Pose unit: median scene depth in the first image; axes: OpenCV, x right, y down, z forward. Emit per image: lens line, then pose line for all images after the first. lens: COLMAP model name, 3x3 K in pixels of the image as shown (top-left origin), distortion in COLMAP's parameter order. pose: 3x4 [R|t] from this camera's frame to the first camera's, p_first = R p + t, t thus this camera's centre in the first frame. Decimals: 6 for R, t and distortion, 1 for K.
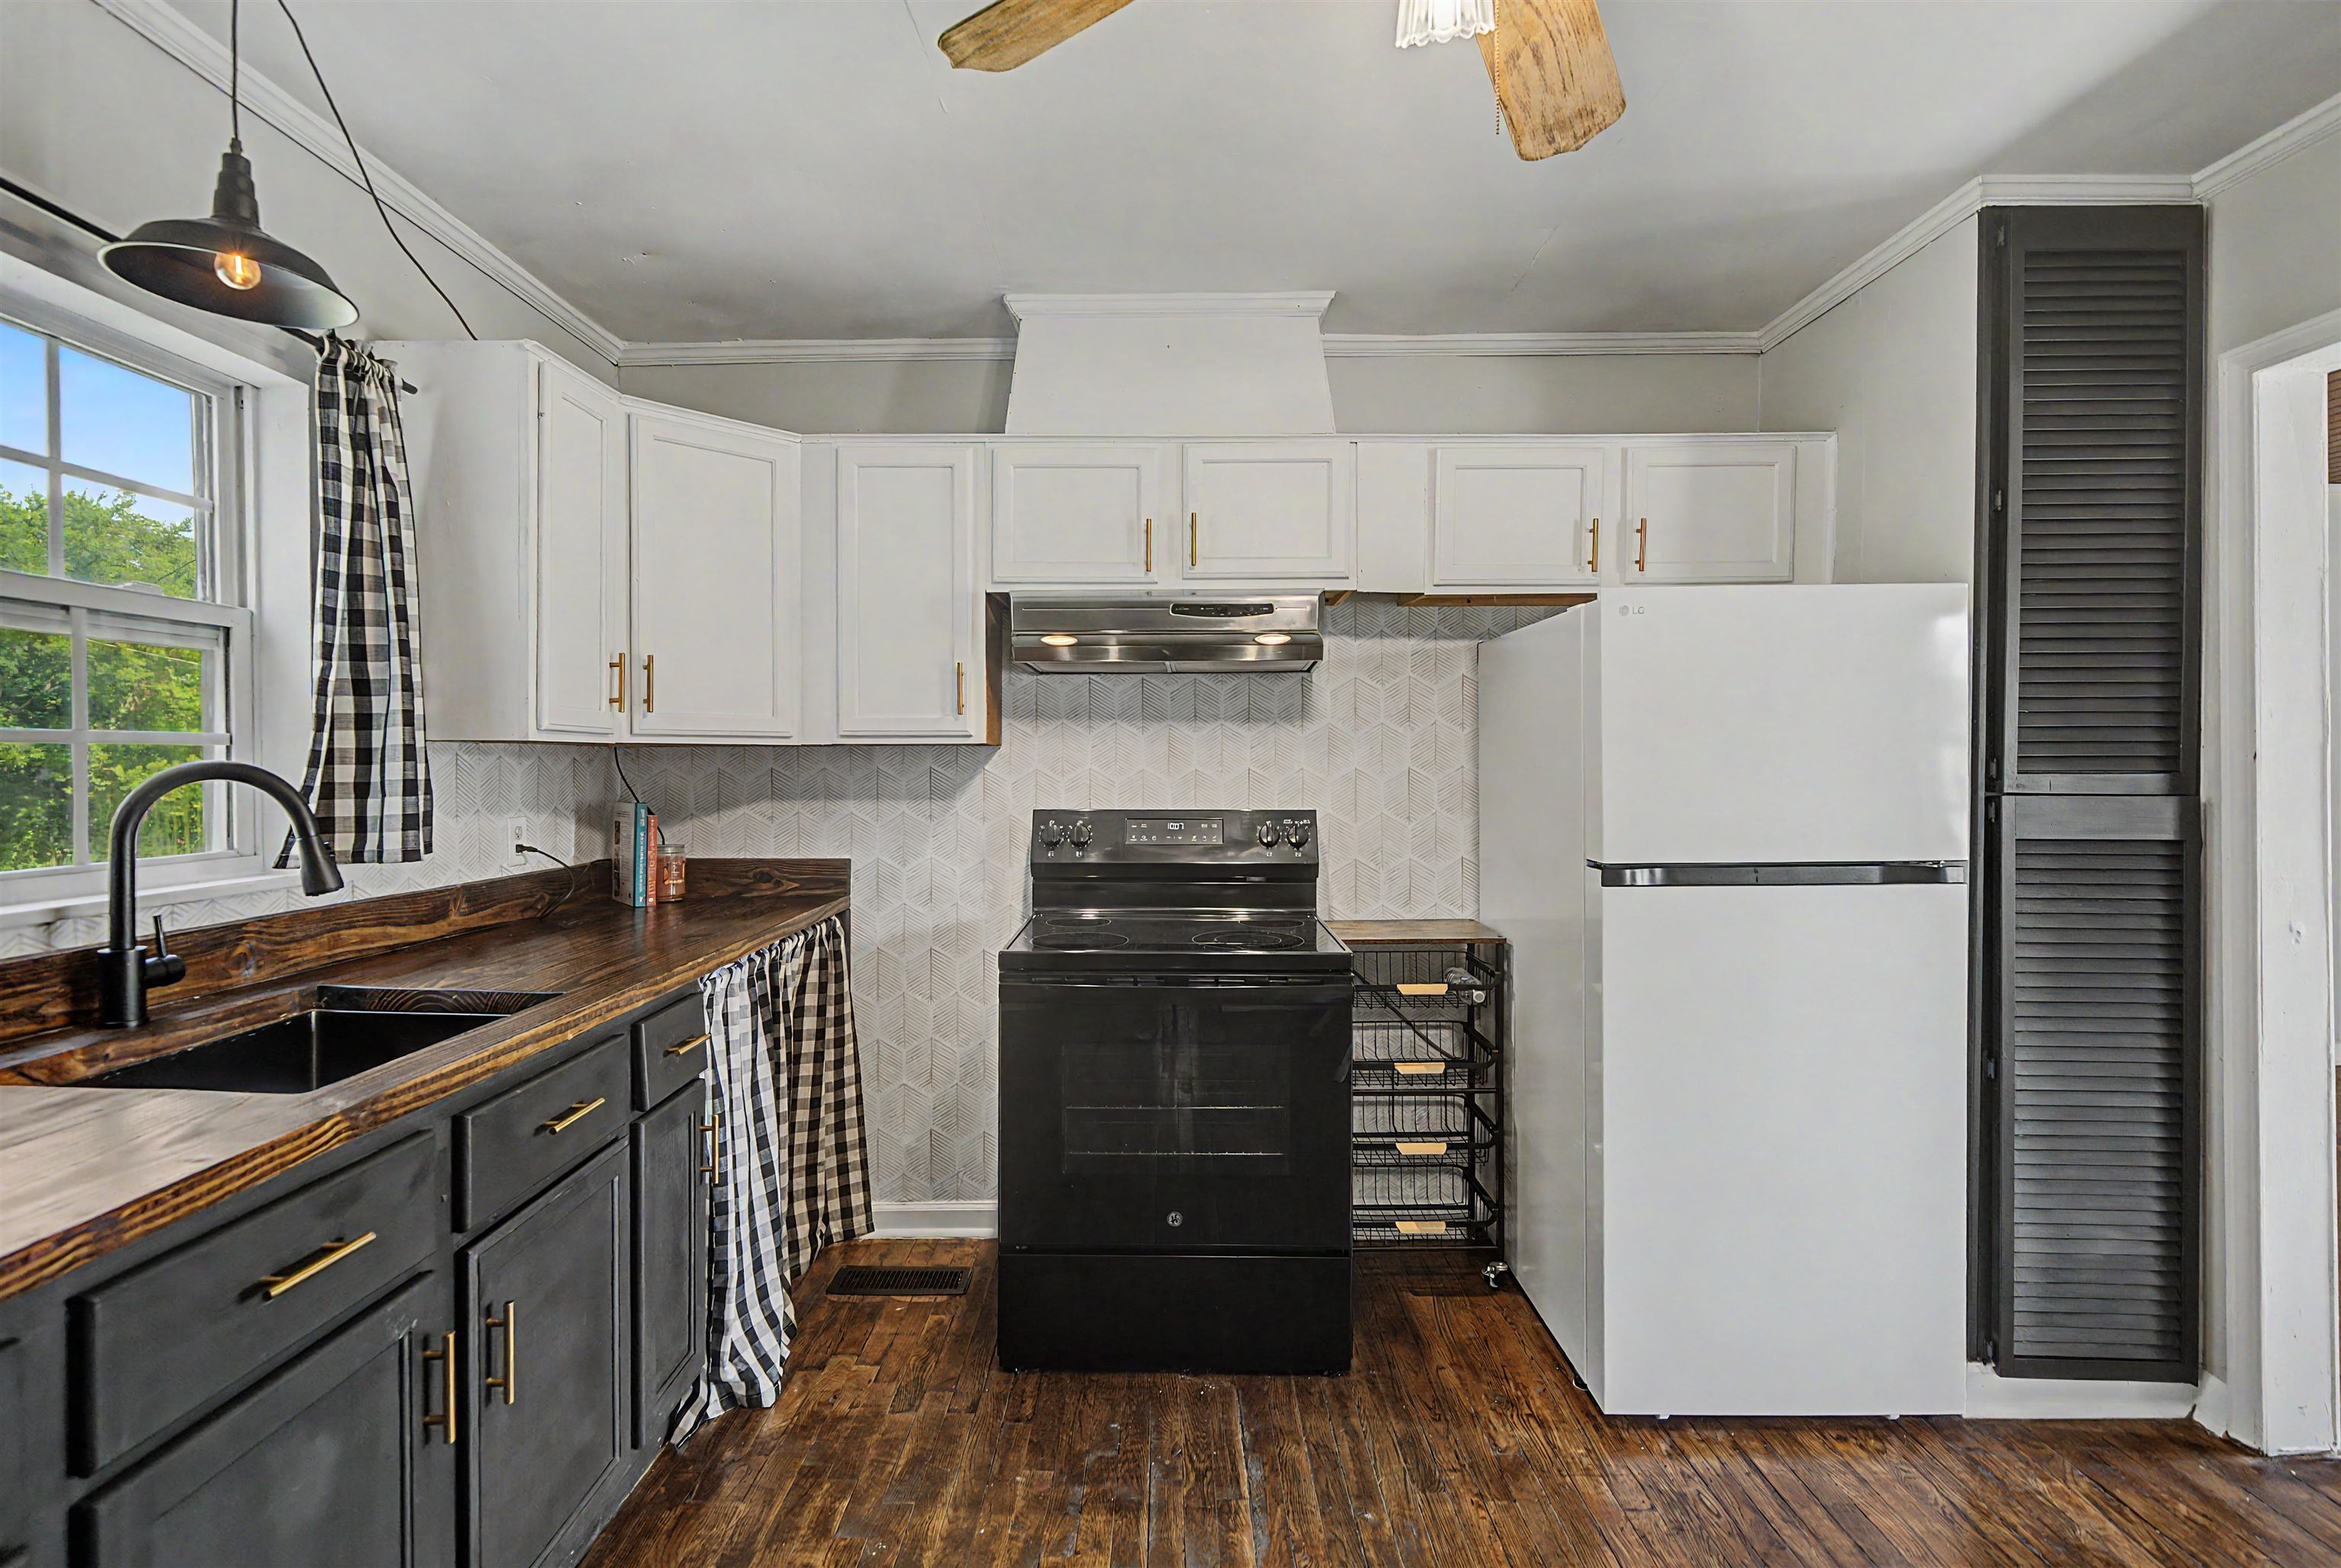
lens RADIAL K [[1067.6, 0, 1175.8], [0, 1067.6, 776.9], [0, 0, 1]] dist [-0.003284, 0.000152]
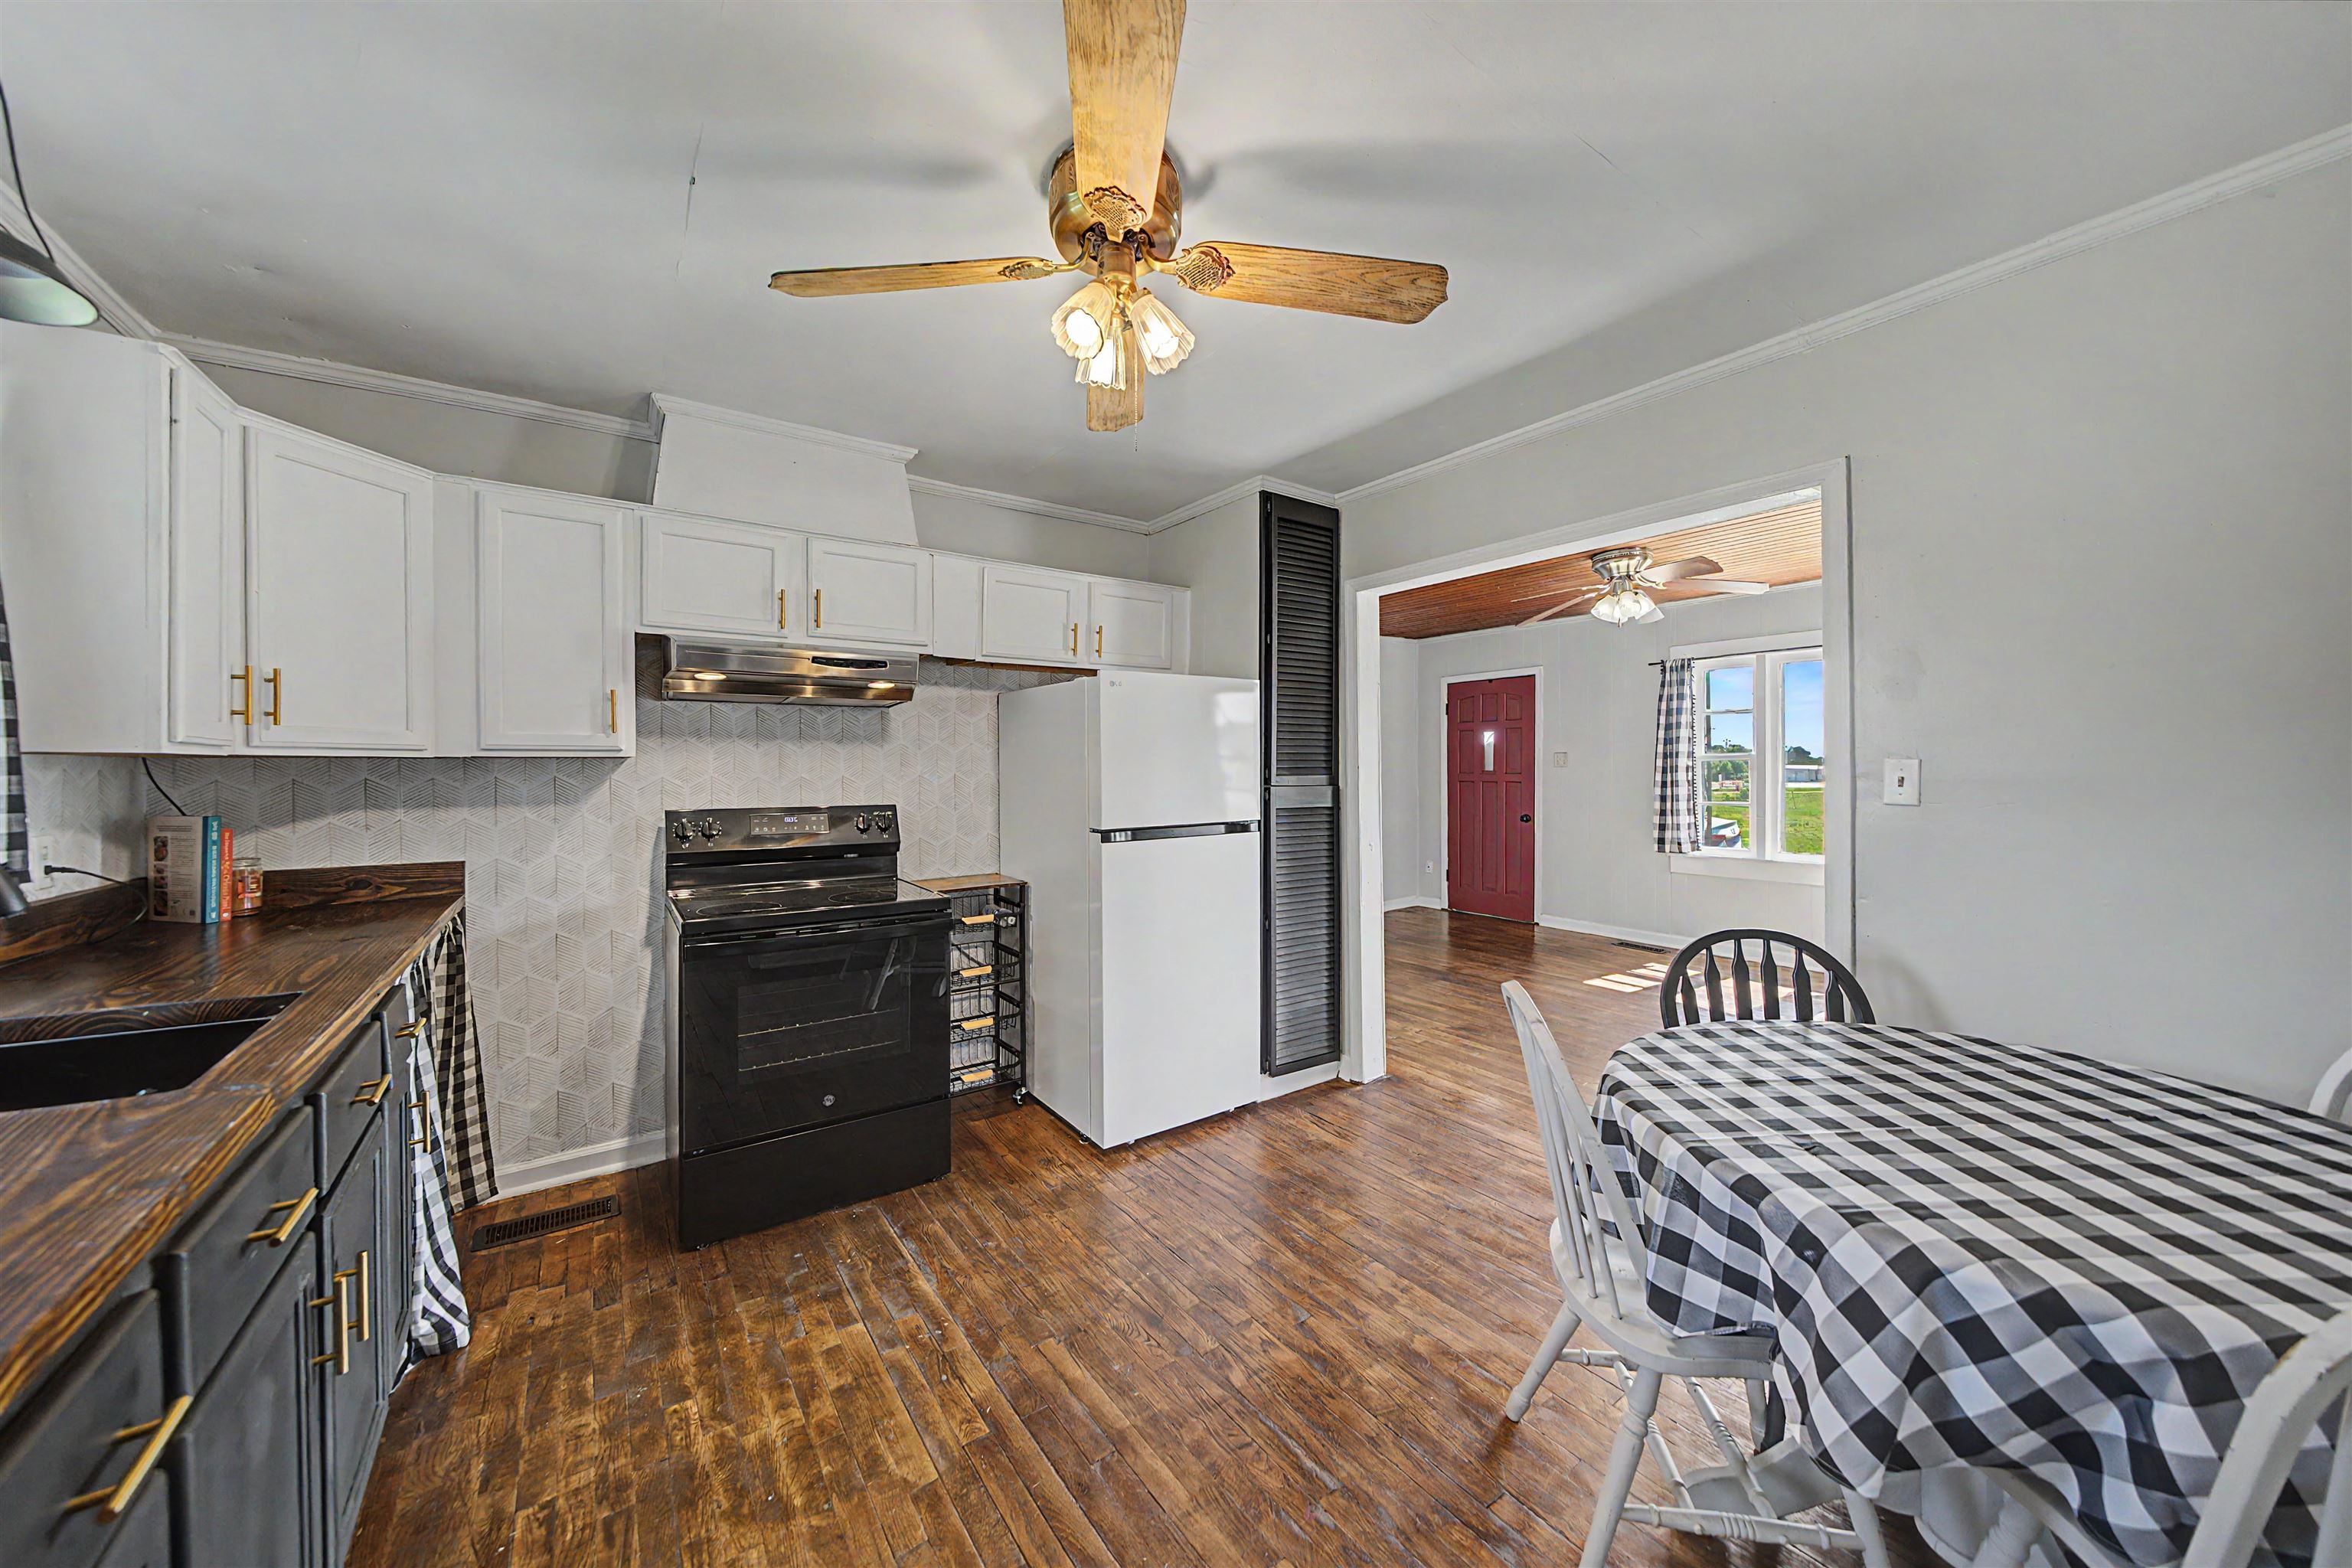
lens RADIAL K [[809.0, 0, 1176.0], [0, 809.0, 784.0], [0, 0, 1]] dist [-0.011731, 0.000003]
pose [[0.808461, -0.013117, 0.588403, -0.218773], [0.009980, 0.999913, 0.008577, -0.002178], [-0.588465, -0.001062, 0.808522, -0.102163]]
